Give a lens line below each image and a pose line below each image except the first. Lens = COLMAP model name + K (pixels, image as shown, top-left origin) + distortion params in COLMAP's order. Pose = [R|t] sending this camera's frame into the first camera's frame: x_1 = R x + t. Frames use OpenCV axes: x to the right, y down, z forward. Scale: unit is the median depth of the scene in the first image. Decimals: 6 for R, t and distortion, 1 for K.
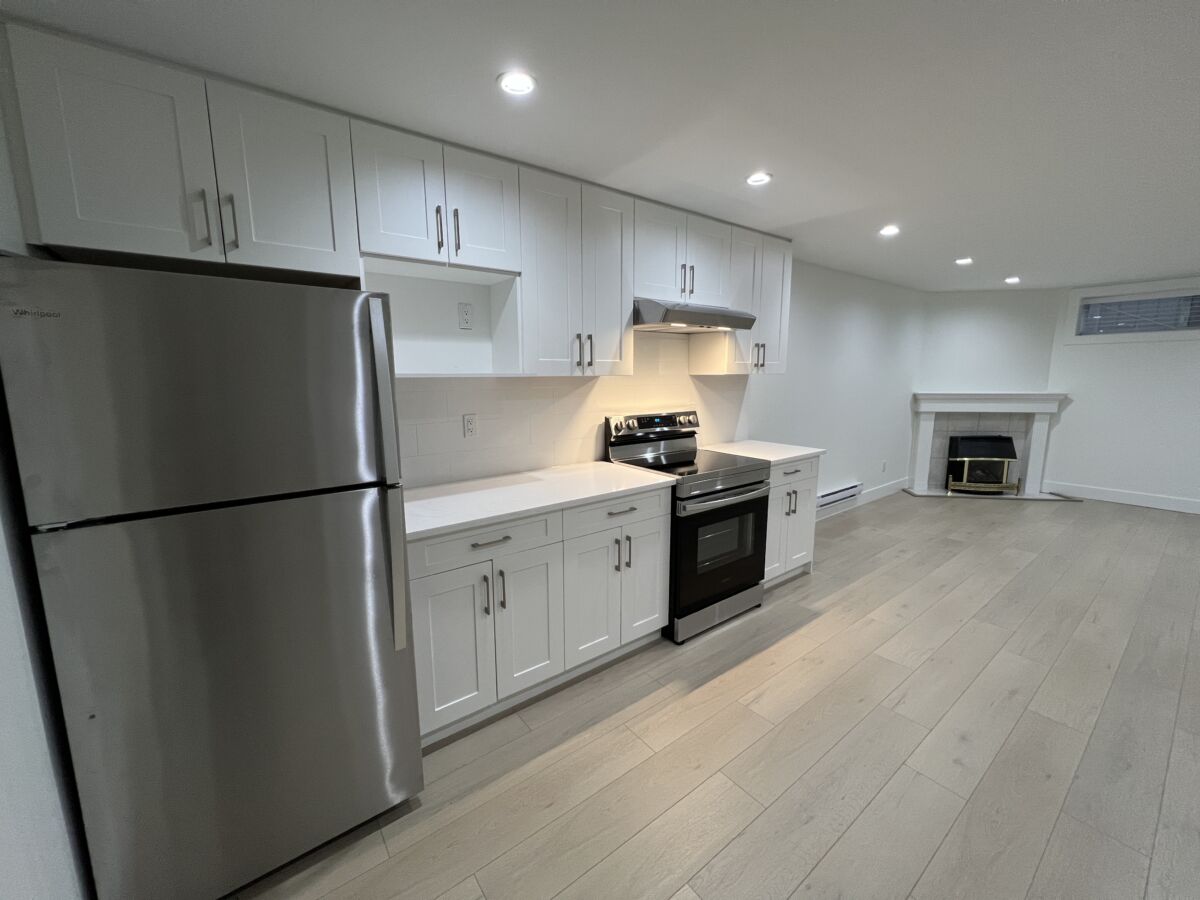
lens RADIAL K [[480.2, 0, 604.6], [0, 480.2, 445.0], [0, 0, 1]] dist [0.009755, 0.000557]
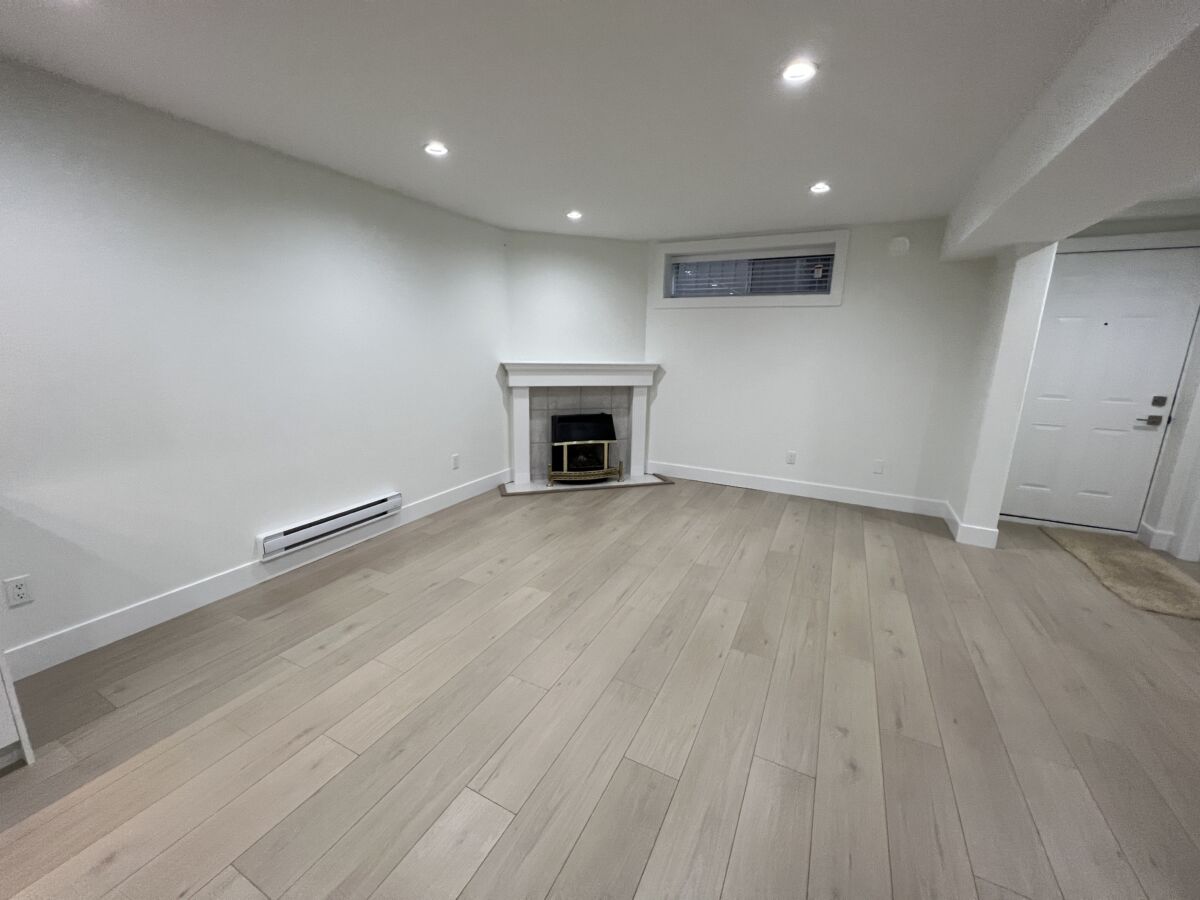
lens RADIAL K [[480.2, 0, 594.4], [0, 480.2, 451.8], [0, 0, 1]] dist [0.009755, 0.000557]
pose [[0.907224, -0.072475, 0.414358, 0.455319], [0.039530, 0.995375, 0.087551, -0.026875], [-0.418787, -0.063049, 0.905893, 0.234601]]
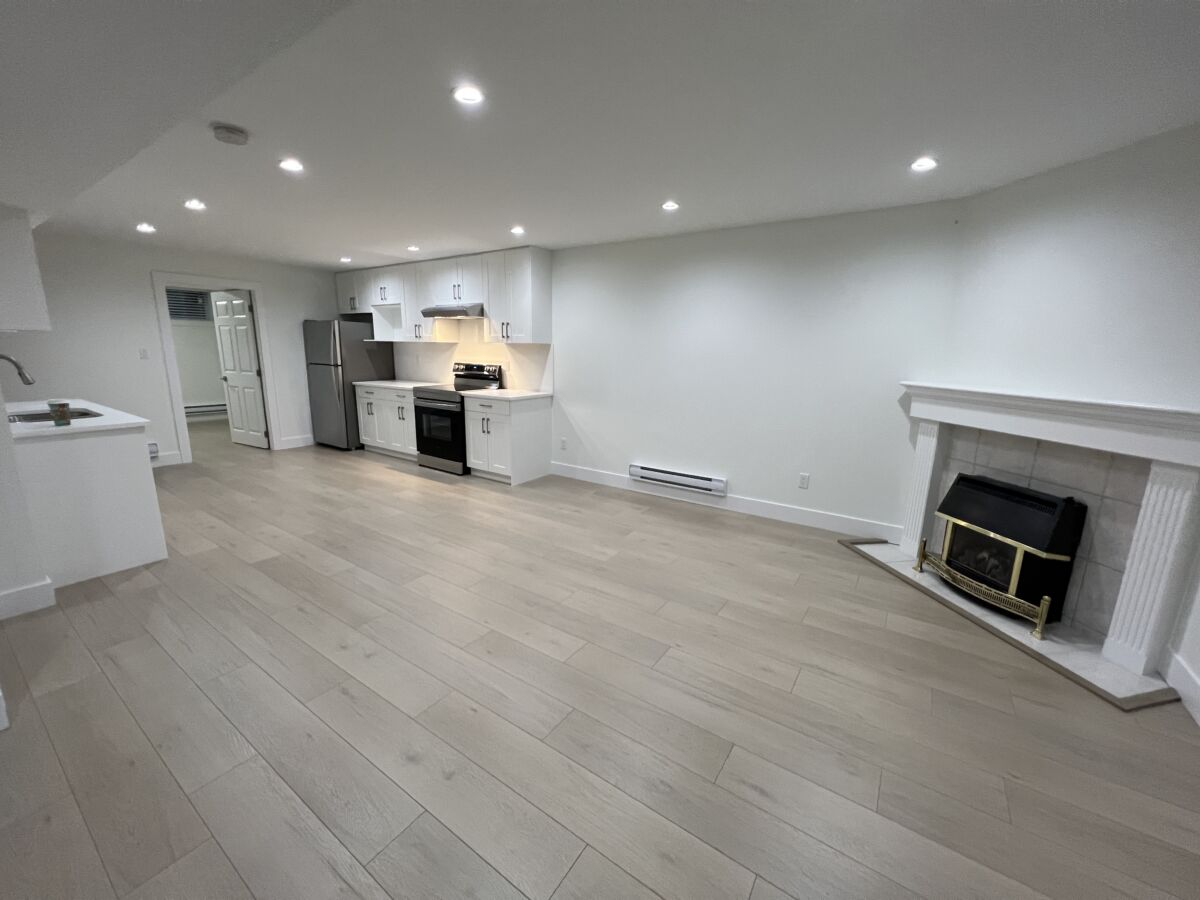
lens RADIAL K [[480.2, 0, 602.7], [0, 480.2, 447.8], [0, 0, 1]] dist [0.009755, 0.000557]
pose [[0.311015, 0.203503, -0.928362, 1.101456], [-0.160262, 0.974049, 0.159827, -0.067396], [0.936795, 0.099073, 0.335558, 0.468506]]
